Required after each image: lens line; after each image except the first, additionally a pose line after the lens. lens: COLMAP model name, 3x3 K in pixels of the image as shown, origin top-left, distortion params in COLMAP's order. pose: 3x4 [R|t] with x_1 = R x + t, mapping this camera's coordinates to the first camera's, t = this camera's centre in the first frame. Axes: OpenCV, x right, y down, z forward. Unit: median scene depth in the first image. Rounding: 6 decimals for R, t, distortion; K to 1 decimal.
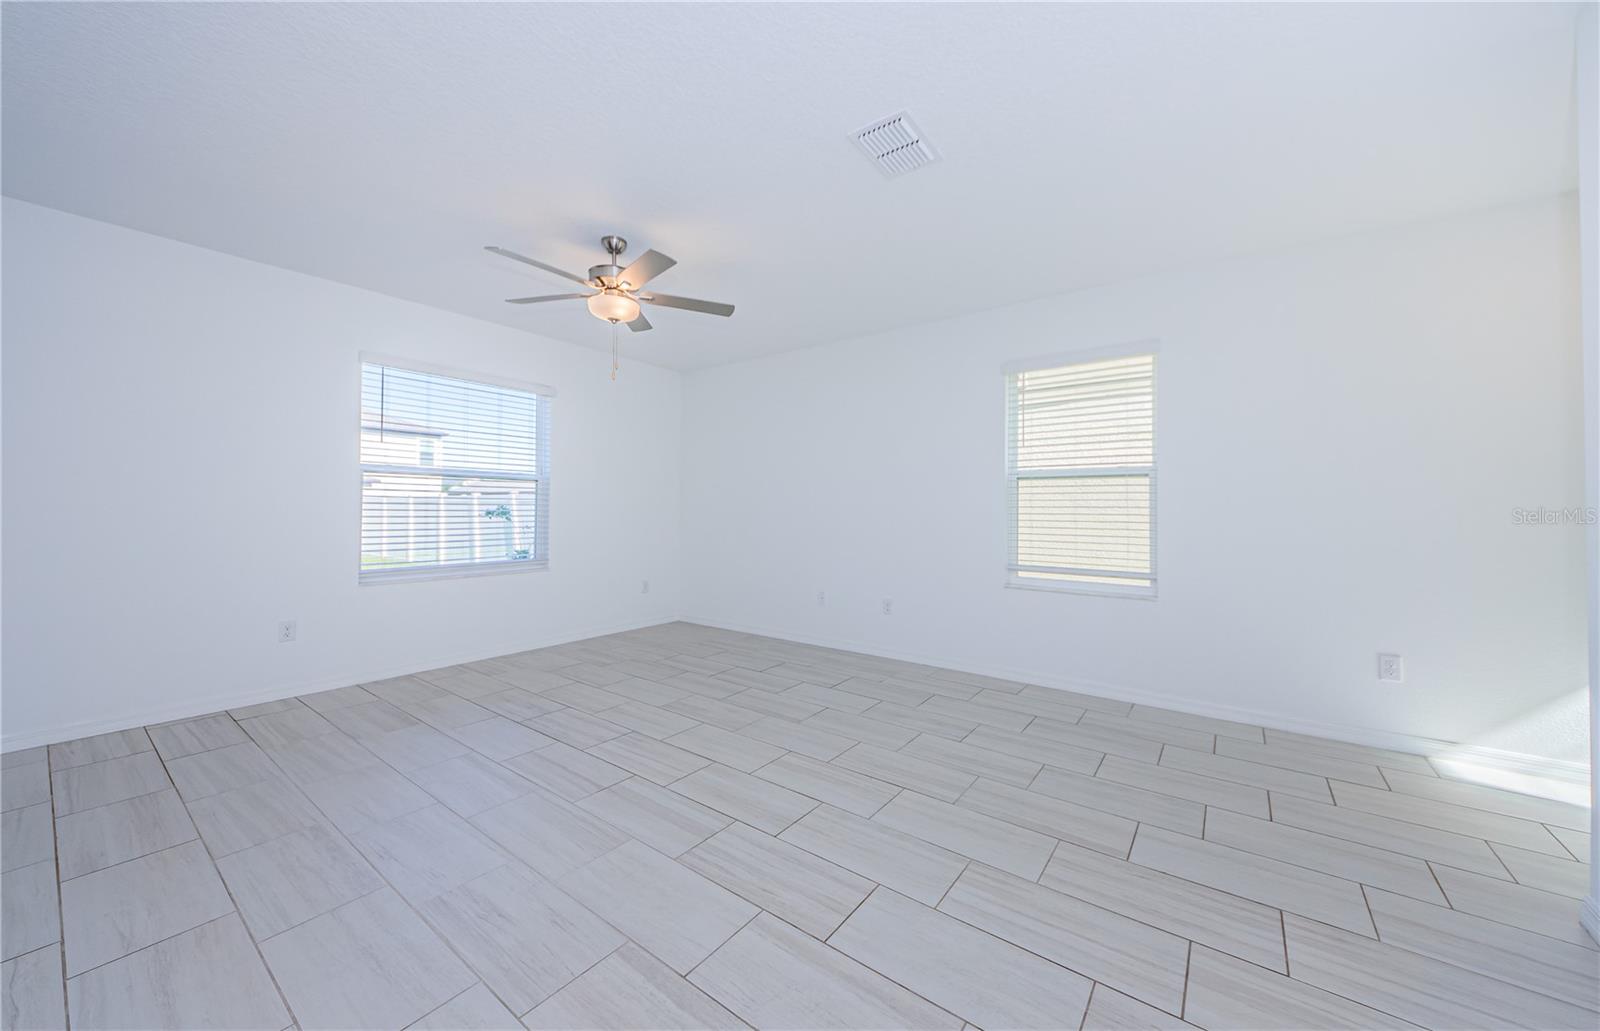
lens RADIAL K [[576.4, 0, 800.4], [0, 576.4, 505.7], [0, 0, 1]] dist [0.001459, -0.000053]
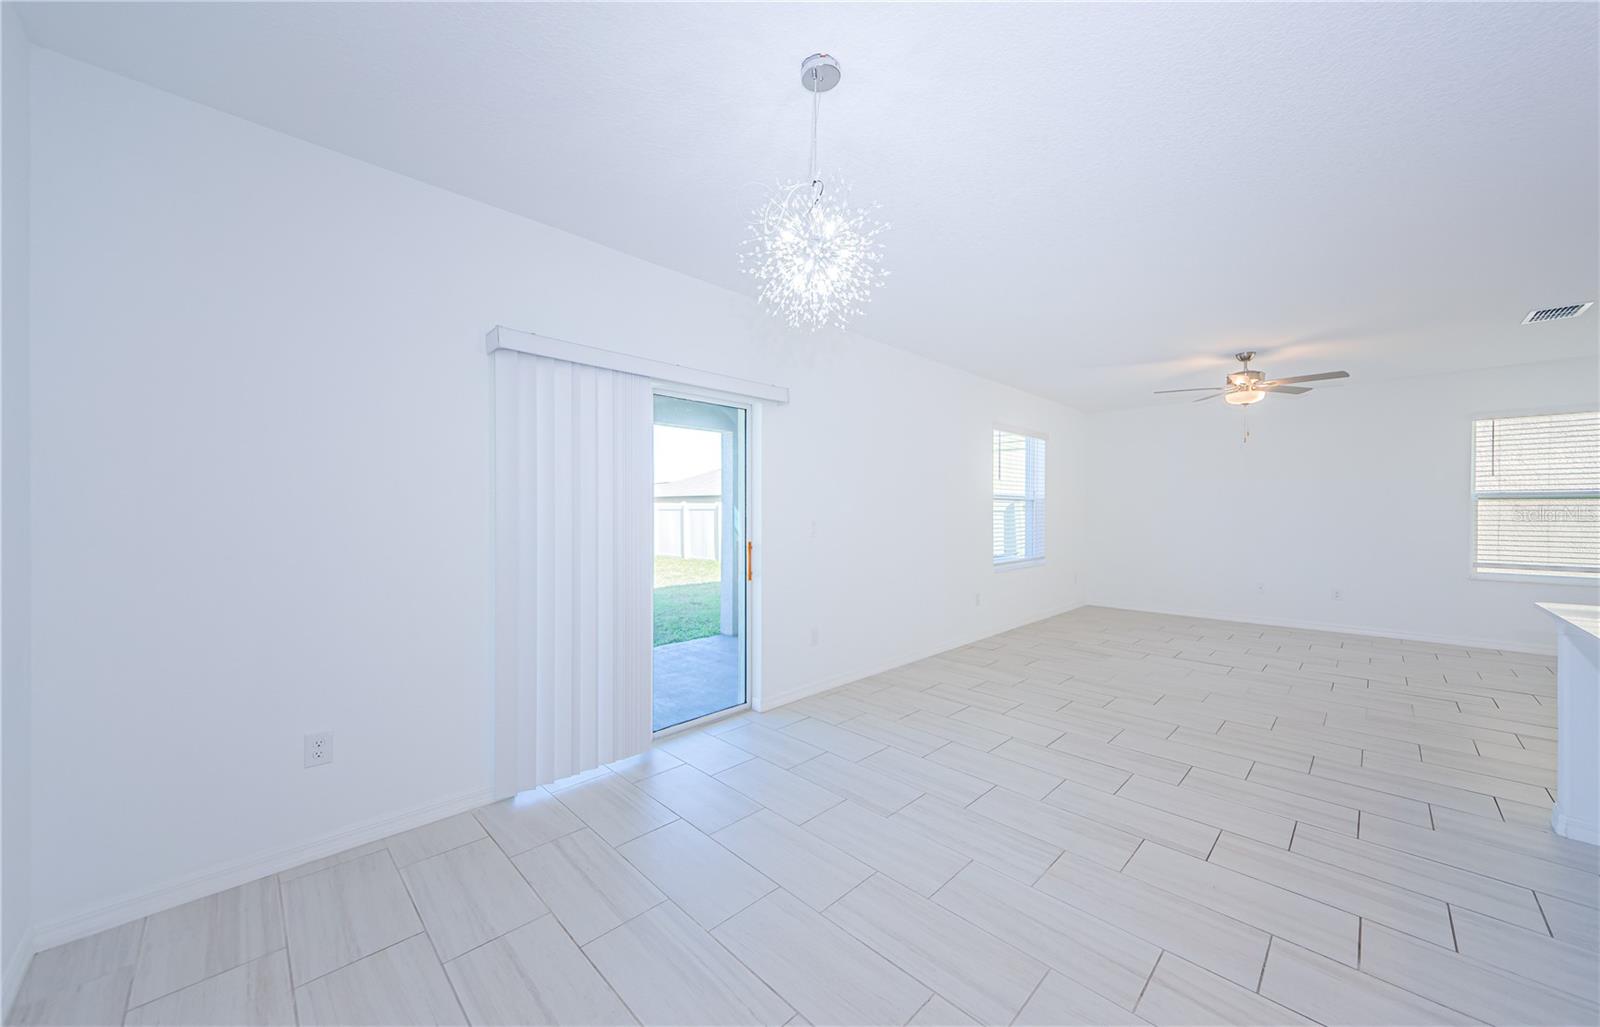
lens RADIAL K [[562.3, 0, 800.0], [0, 562.3, 513.5], [0, 0, 1]] dist [0.000896, -0.000020]
pose [[0.989466, -0.008311, -0.144525, -1.140969], [0.009723, 0.999912, 0.009062, -0.046210], [0.144437, -0.010372, 0.989460, -0.601817]]
